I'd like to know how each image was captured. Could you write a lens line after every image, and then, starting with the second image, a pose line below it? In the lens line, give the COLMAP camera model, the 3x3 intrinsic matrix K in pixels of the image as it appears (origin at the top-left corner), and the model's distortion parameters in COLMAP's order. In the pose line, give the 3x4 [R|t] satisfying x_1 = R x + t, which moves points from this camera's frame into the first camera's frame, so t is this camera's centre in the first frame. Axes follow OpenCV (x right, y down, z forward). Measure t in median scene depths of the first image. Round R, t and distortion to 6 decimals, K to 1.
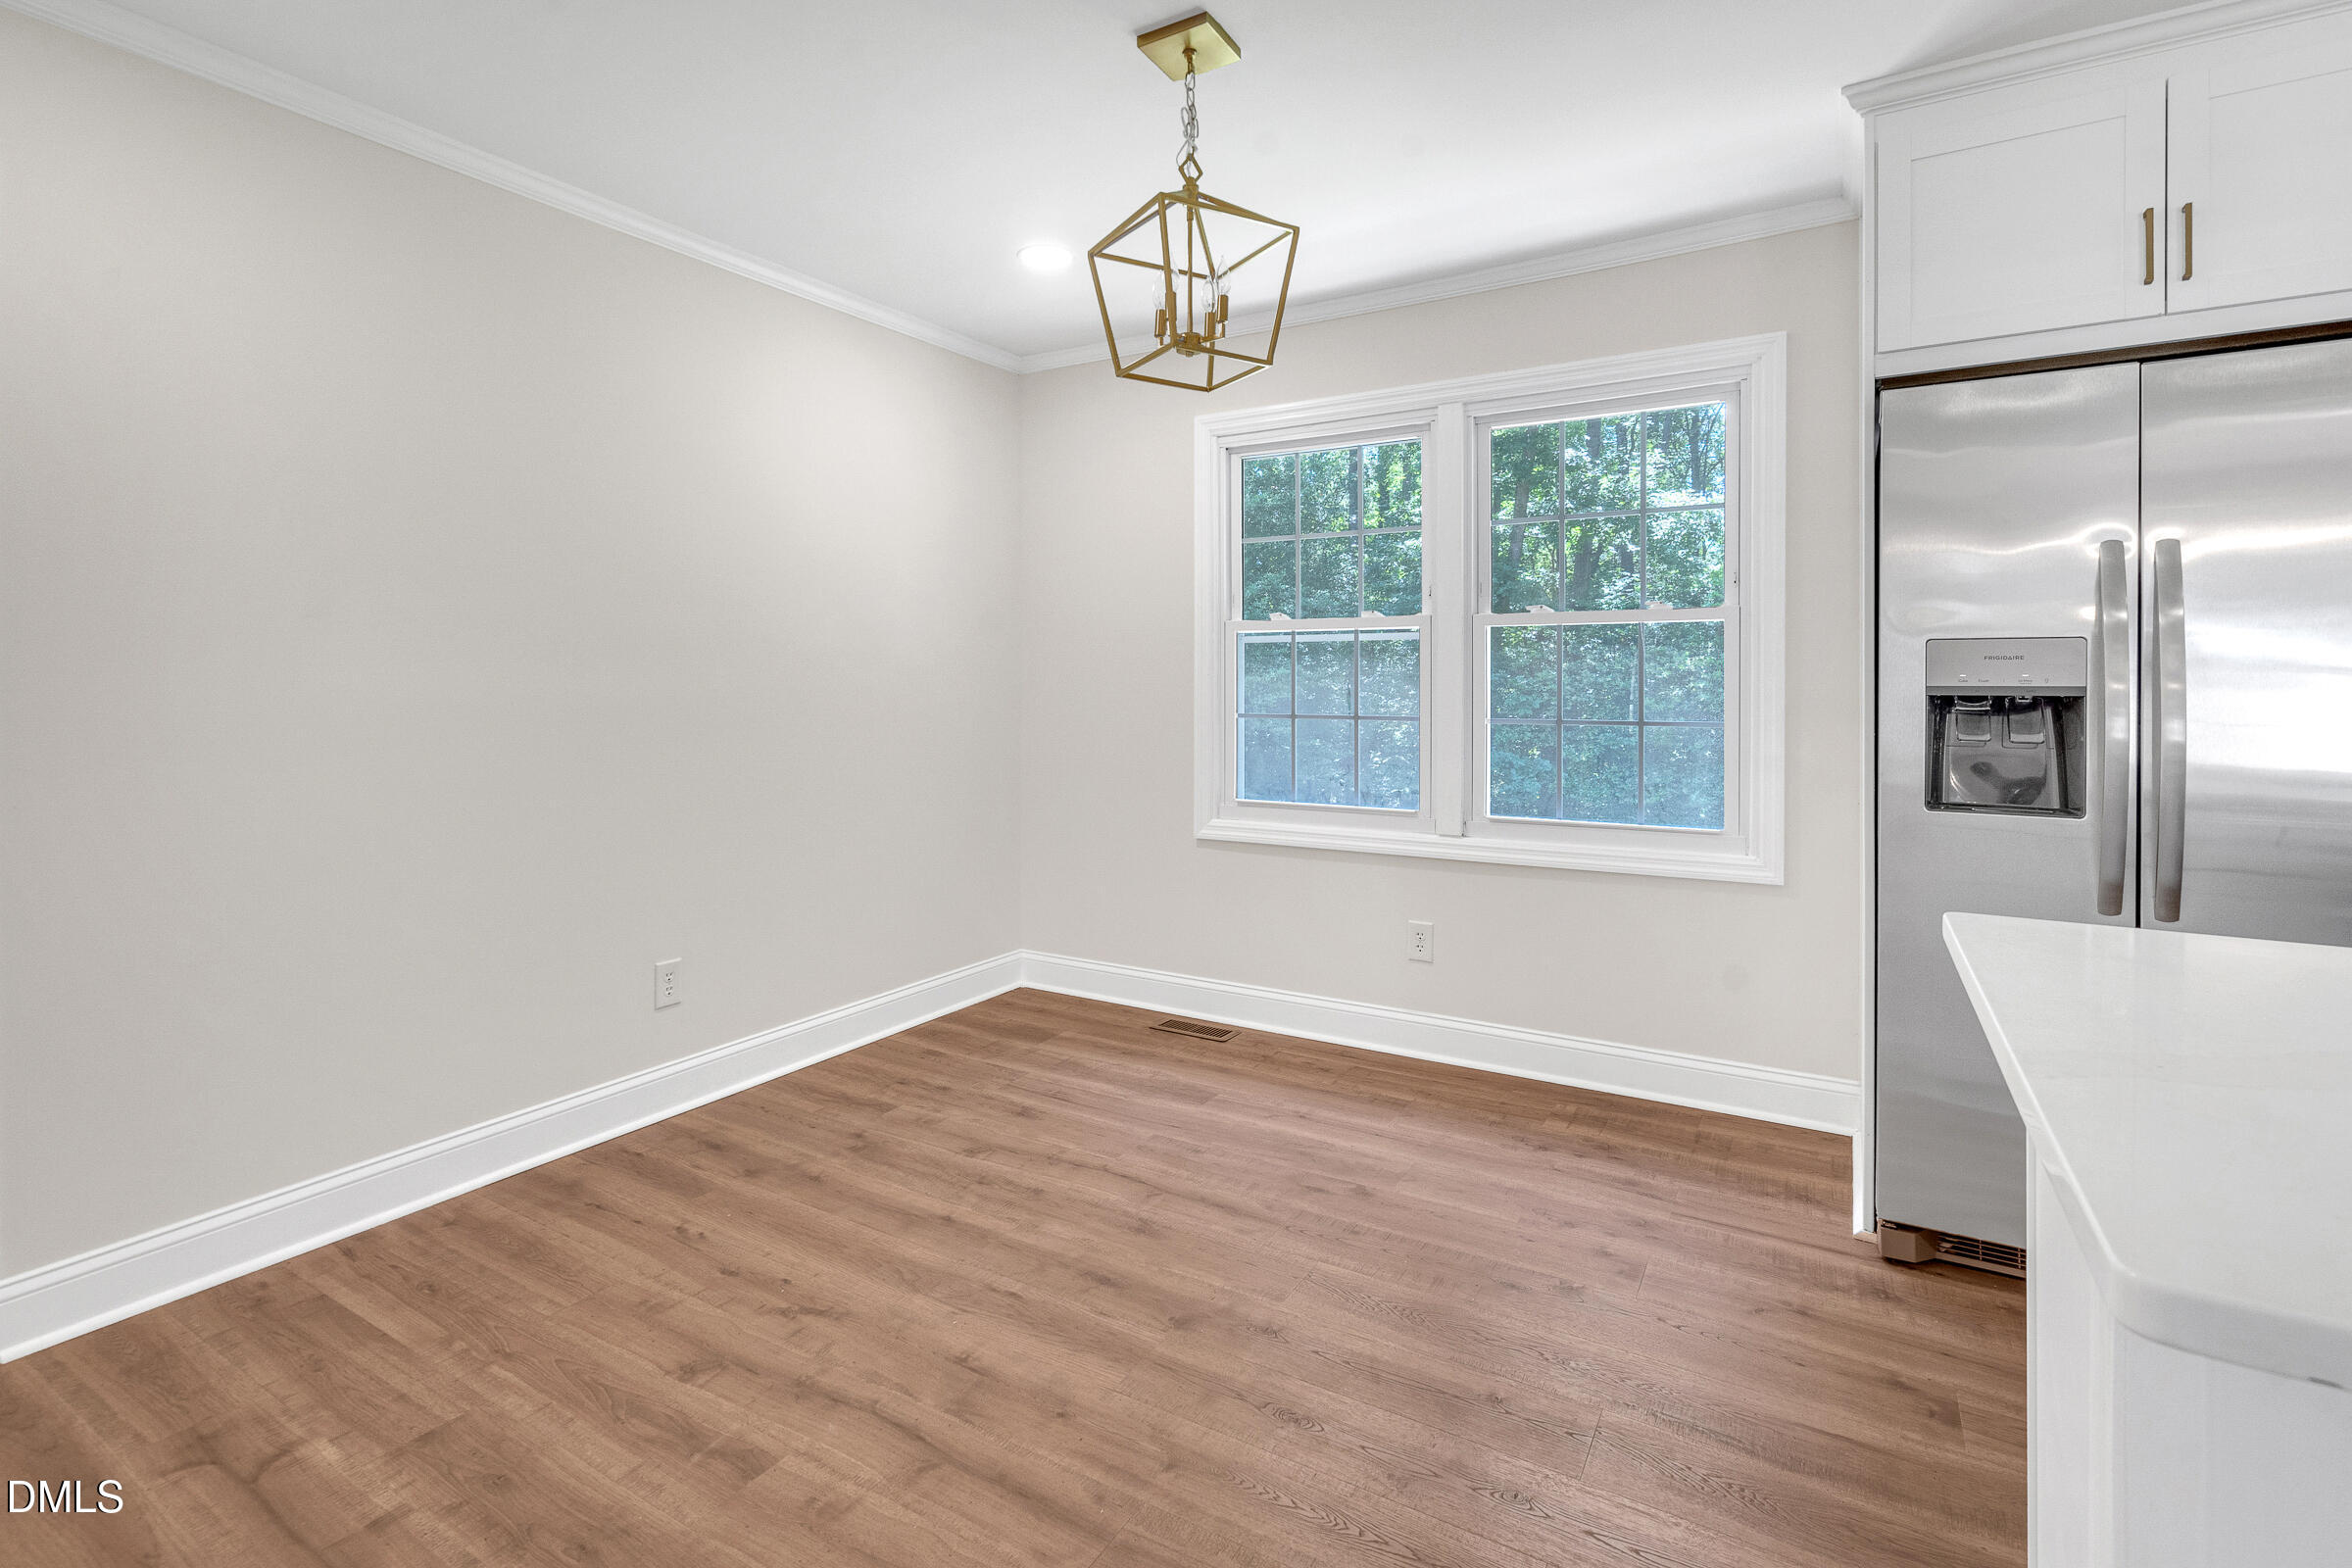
lens RADIAL K [[1121.0, 0, 1122.7], [0, 1121.0, 703.1], [0, 0, 1]] dist [0.003461, -0.001420]
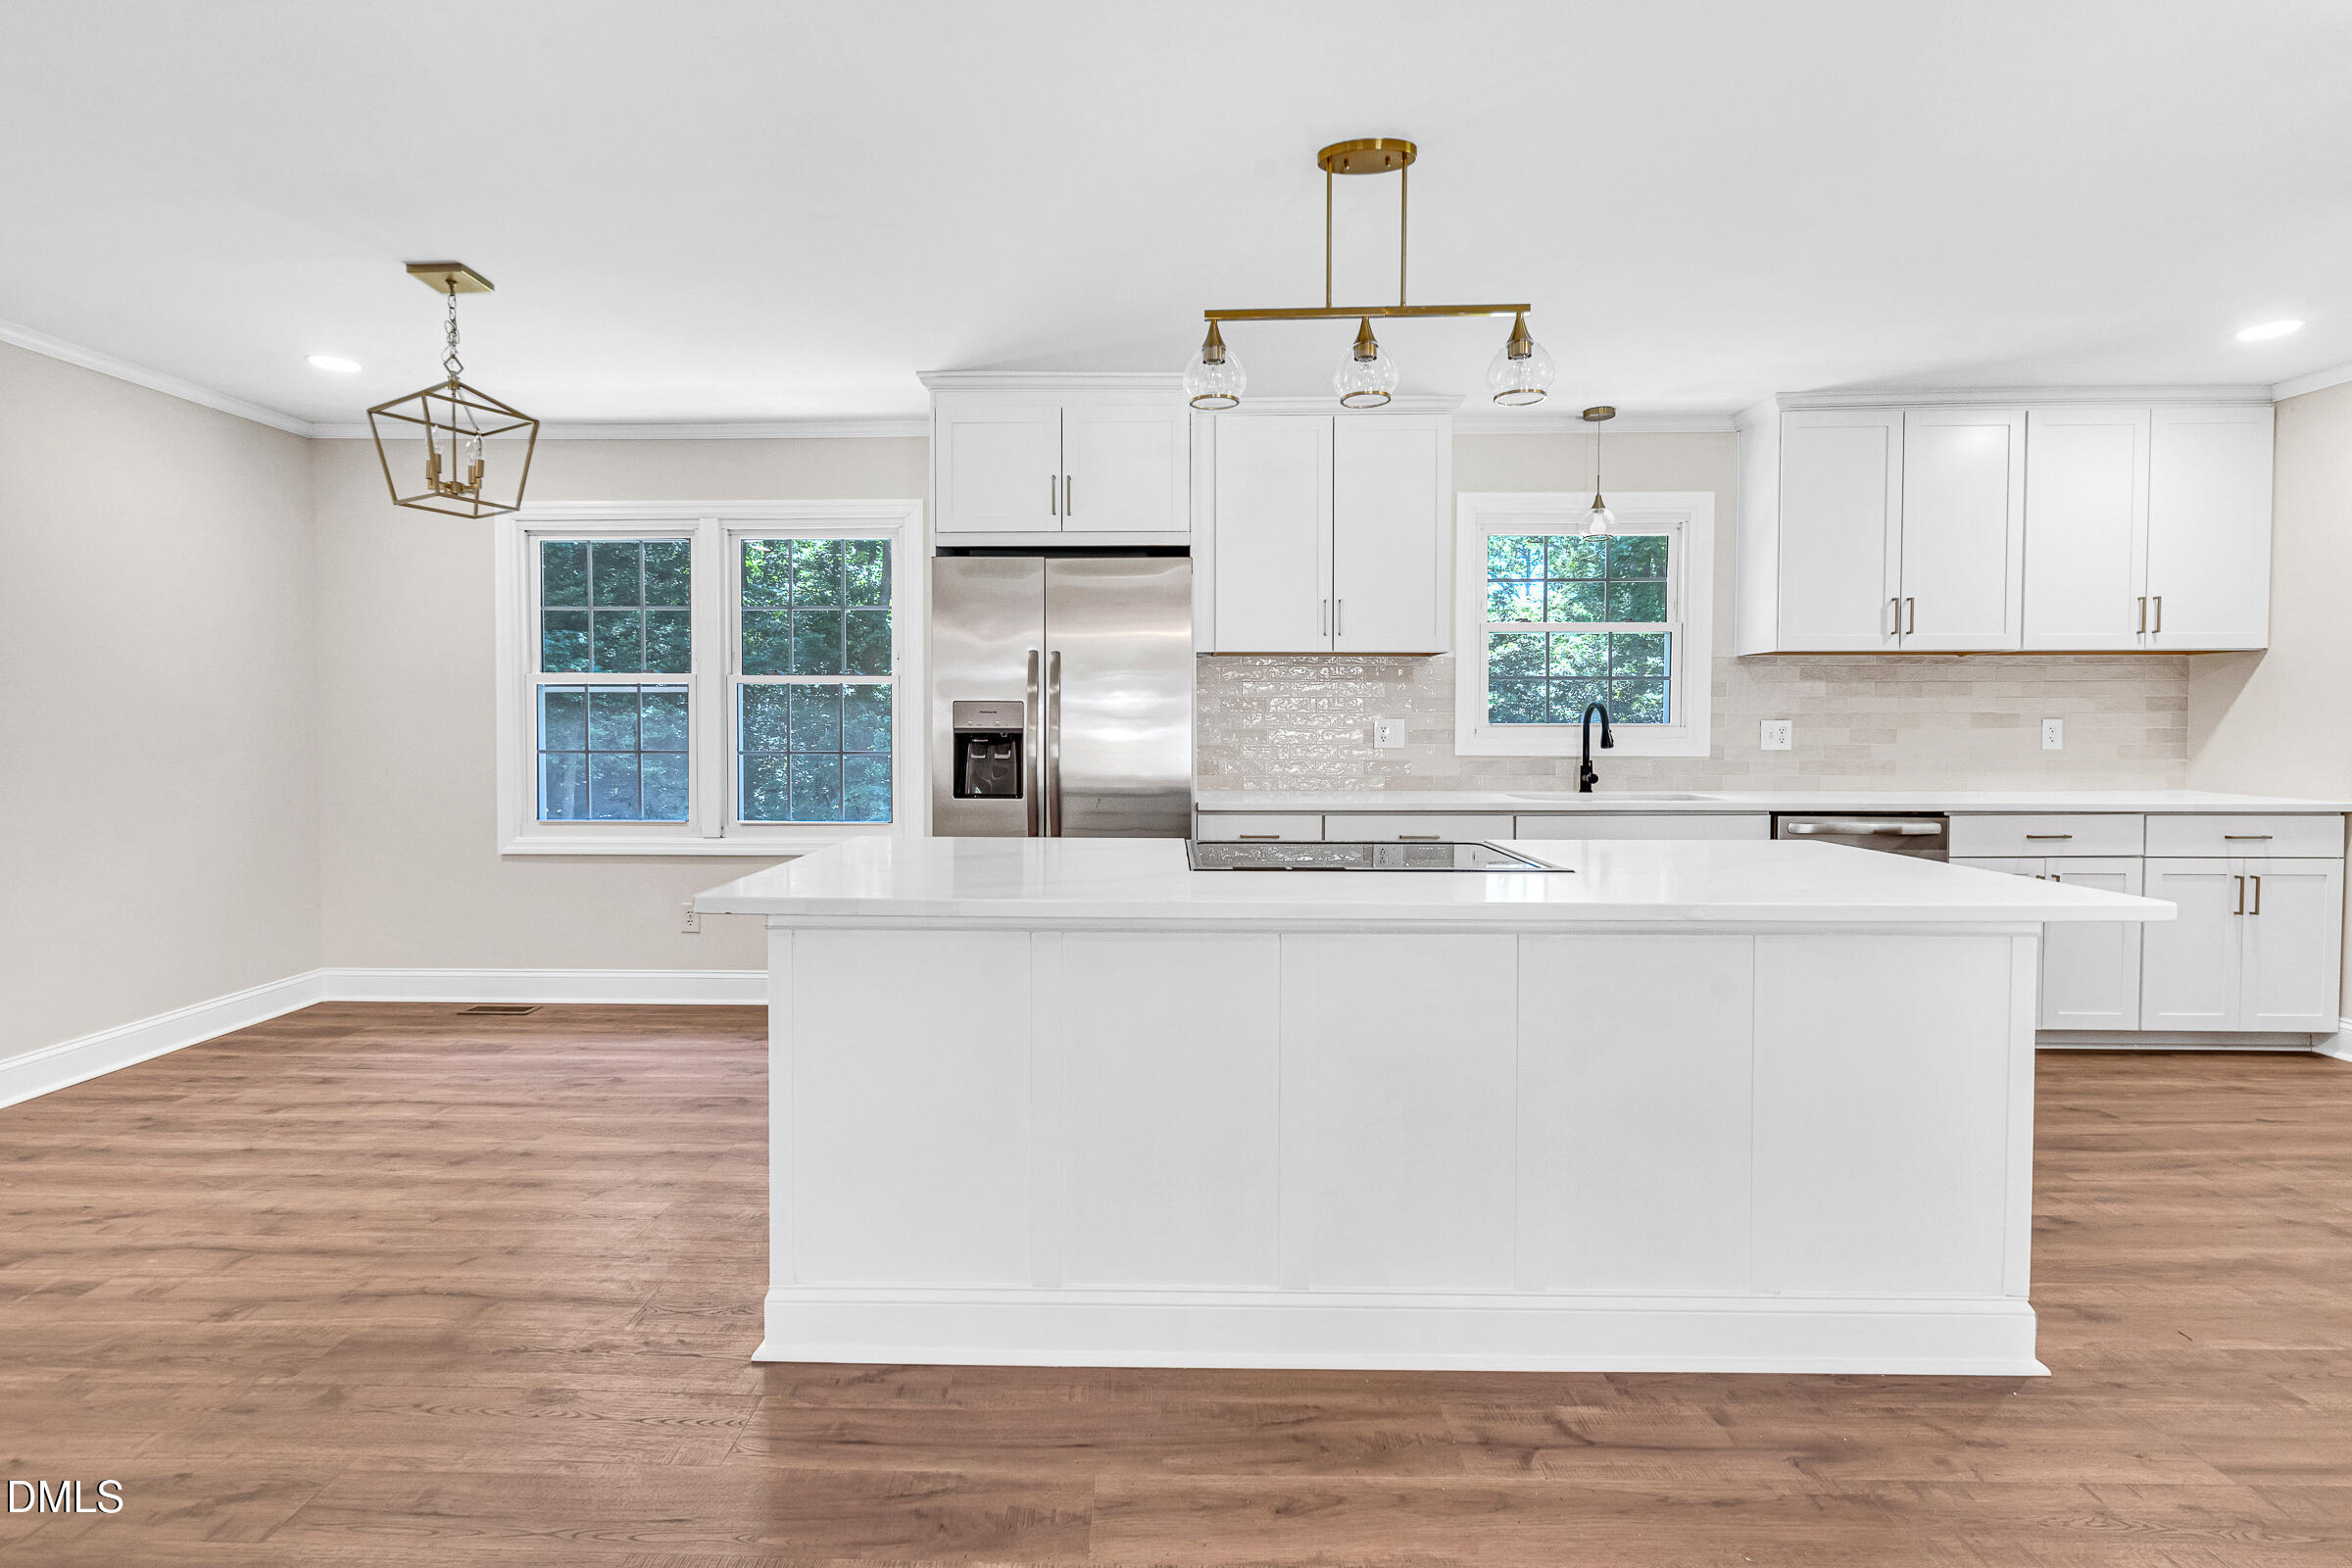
lens RADIAL K [[1121.0, 0, 1155.4], [0, 1121.0, 758.3], [0, 0, 1]] dist [0.003461, -0.001420]
pose [[0.855543, -0.014576, 0.517527, 0.072308], [0.007296, 0.999844, 0.016098, 0.006126], [-0.517681, -0.009997, 0.855515, -0.634941]]
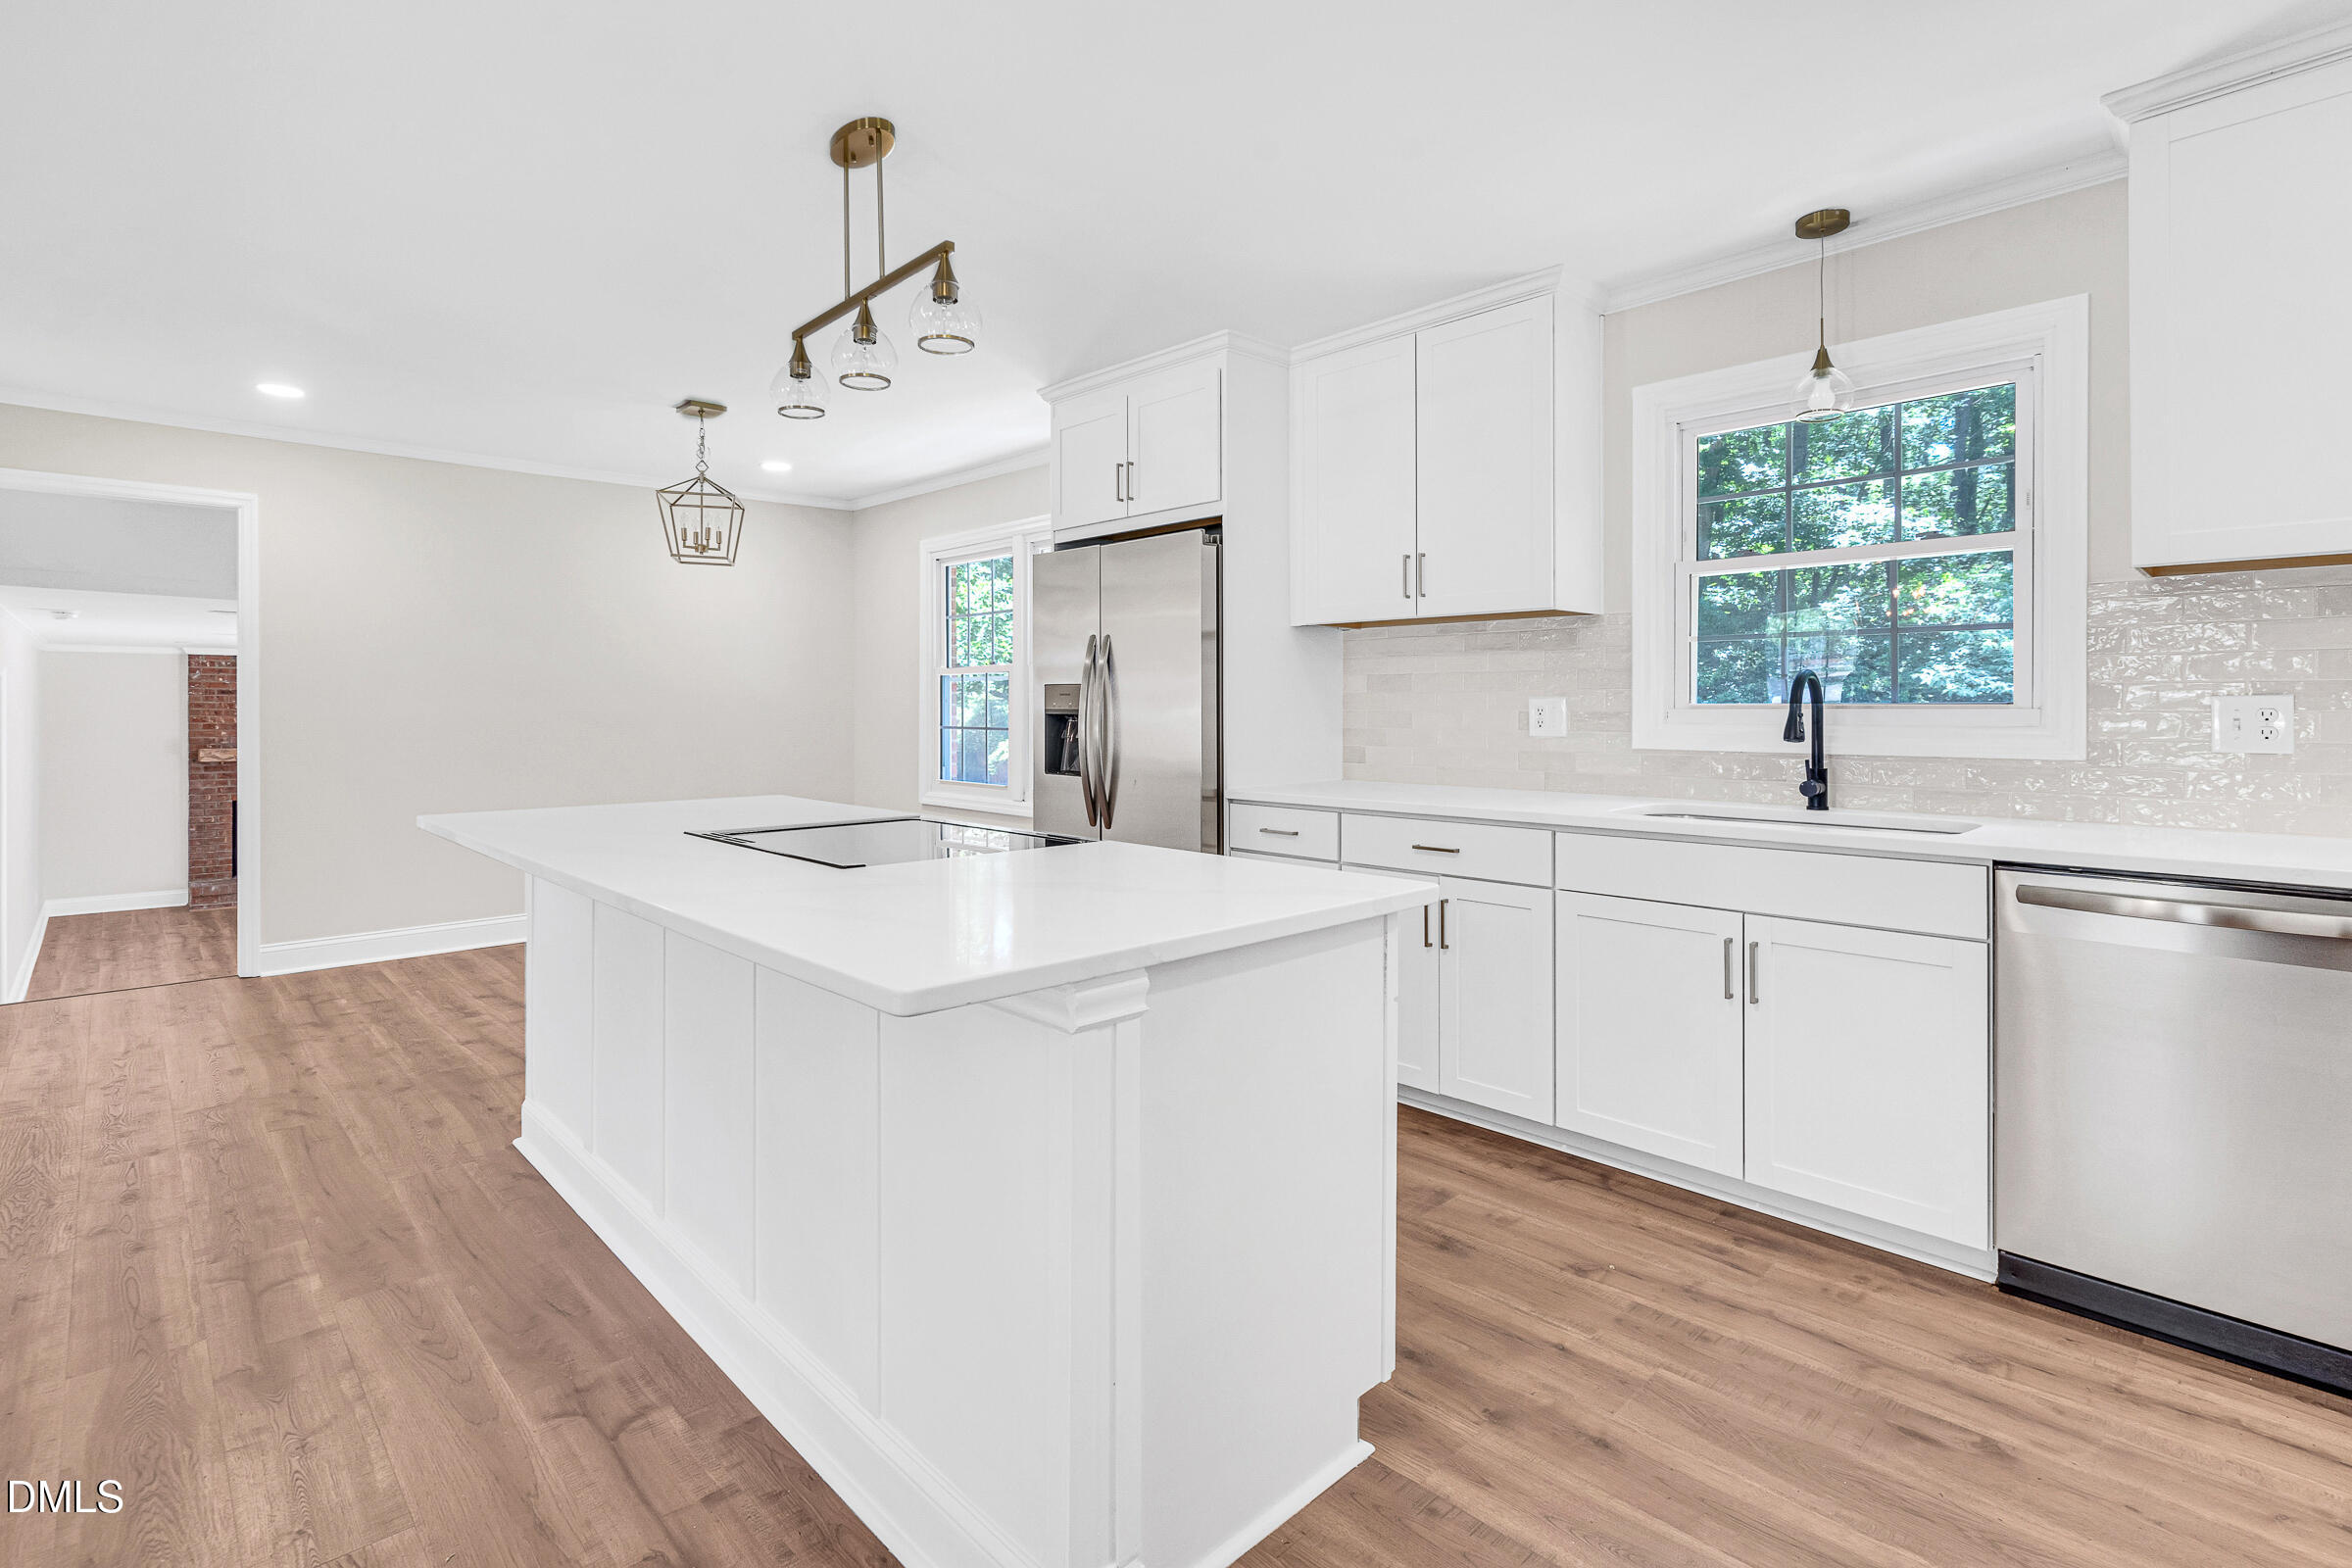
lens RADIAL K [[1121.0, 0, 1093.2], [0, 1121.0, 708.6], [0, 0, 1]] dist [0.003461, -0.001420]
pose [[0.961871, 0.001095, -0.273503, 1.263953], [-0.005014, 0.999895, -0.013631, 0.009303], [0.273459, 0.014483, 0.961775, -0.783071]]
